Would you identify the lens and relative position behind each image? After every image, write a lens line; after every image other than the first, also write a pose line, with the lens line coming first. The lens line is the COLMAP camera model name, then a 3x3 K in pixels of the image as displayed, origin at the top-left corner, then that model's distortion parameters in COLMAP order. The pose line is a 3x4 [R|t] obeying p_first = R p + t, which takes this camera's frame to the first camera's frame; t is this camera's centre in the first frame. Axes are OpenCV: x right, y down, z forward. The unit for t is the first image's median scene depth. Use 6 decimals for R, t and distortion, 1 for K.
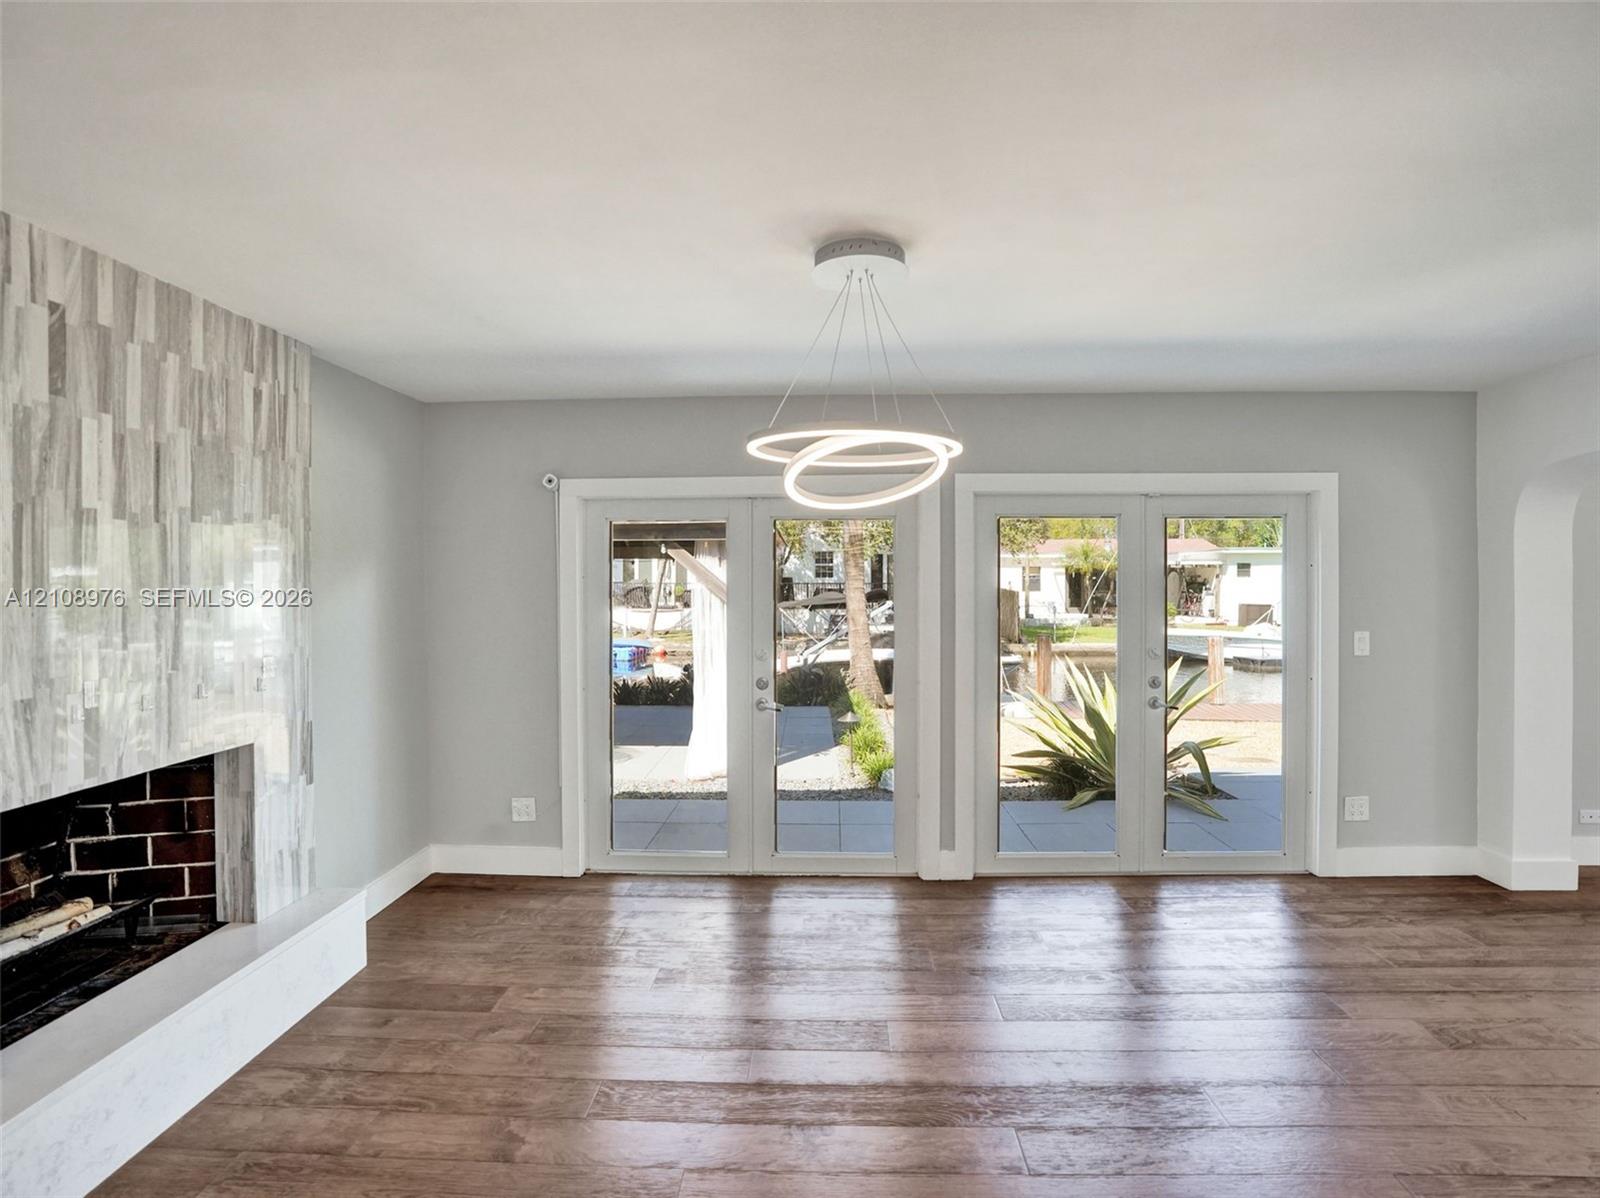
lens RADIAL K [[842.6, 0, 795.5], [0, 842.6, 583.9], [0, 0, 1]] dist [-0.064672, 0.022414]
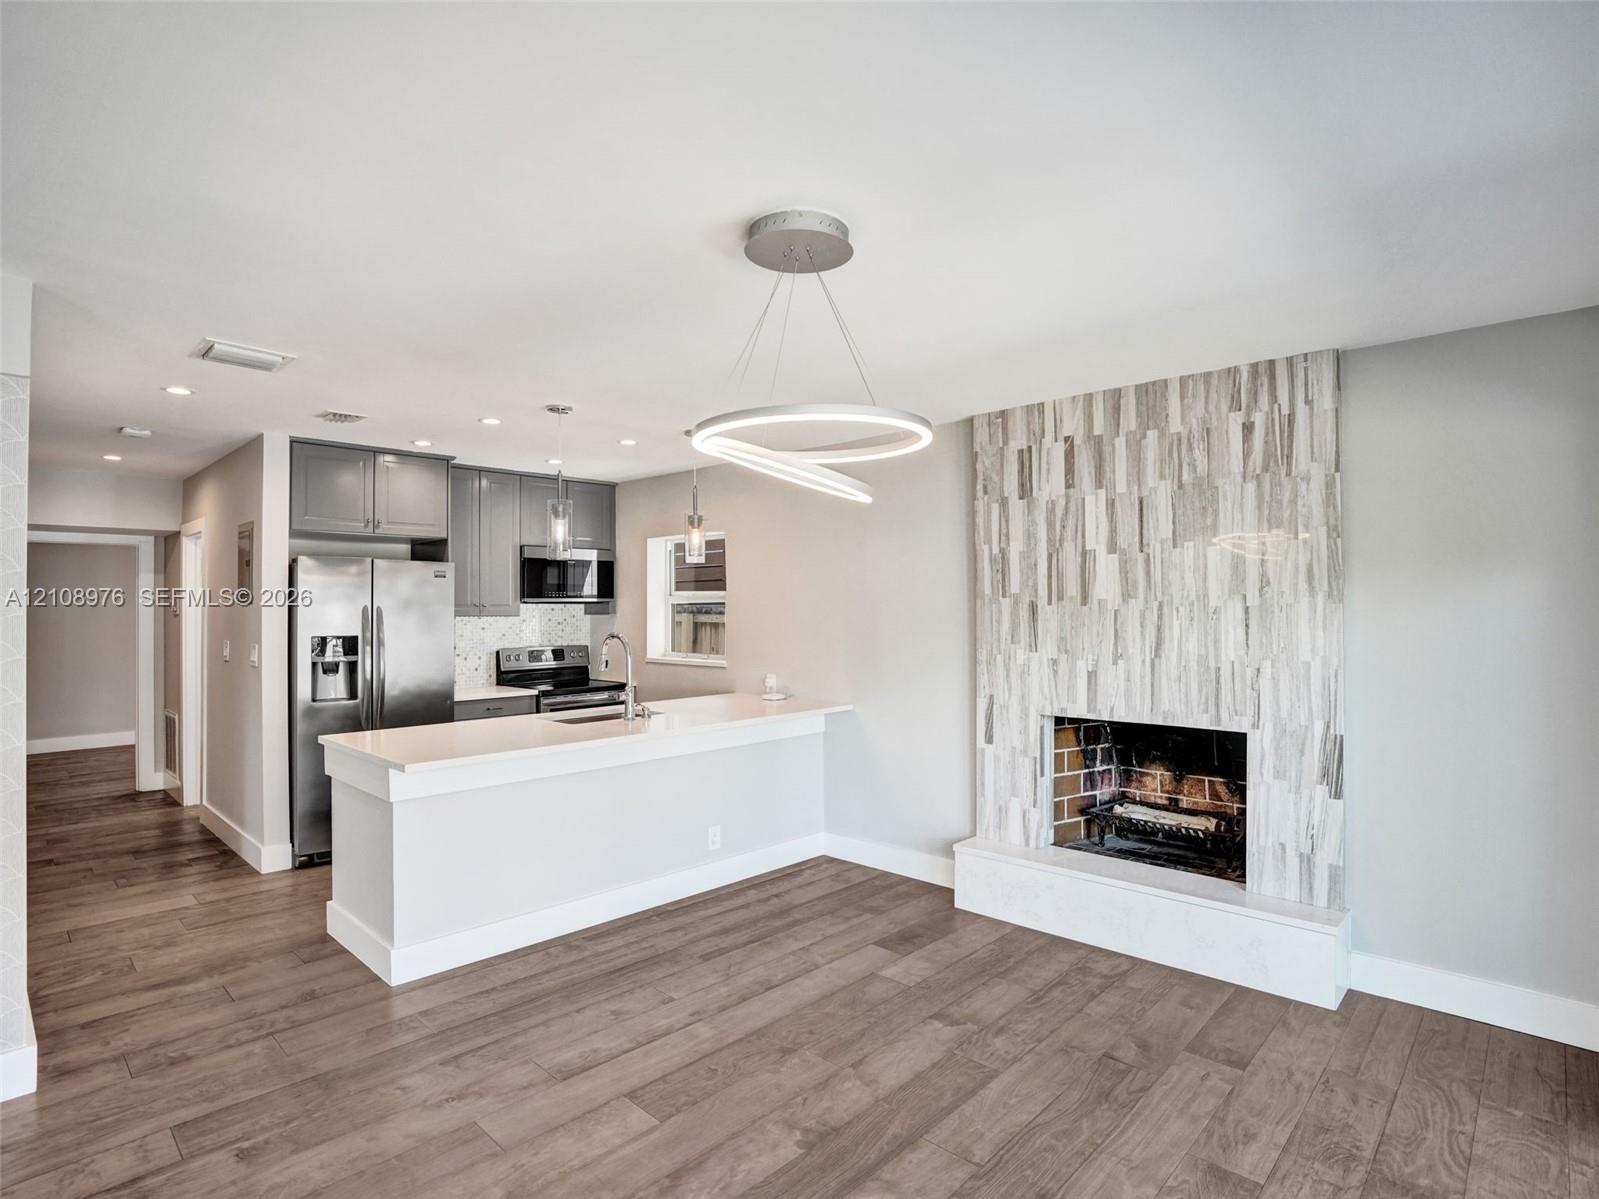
lens RADIAL K [[842.1, 0, 792.3], [0, 842.1, 601.7], [0, 0, 1]] dist [-0.064672, 0.022414]
pose [[-0.662072, 0.002914, -0.749435, 0.612166], [0.004880, 0.999988, -0.000423, 0.007689], [0.749425, -0.003938, -0.662078, 1.272253]]
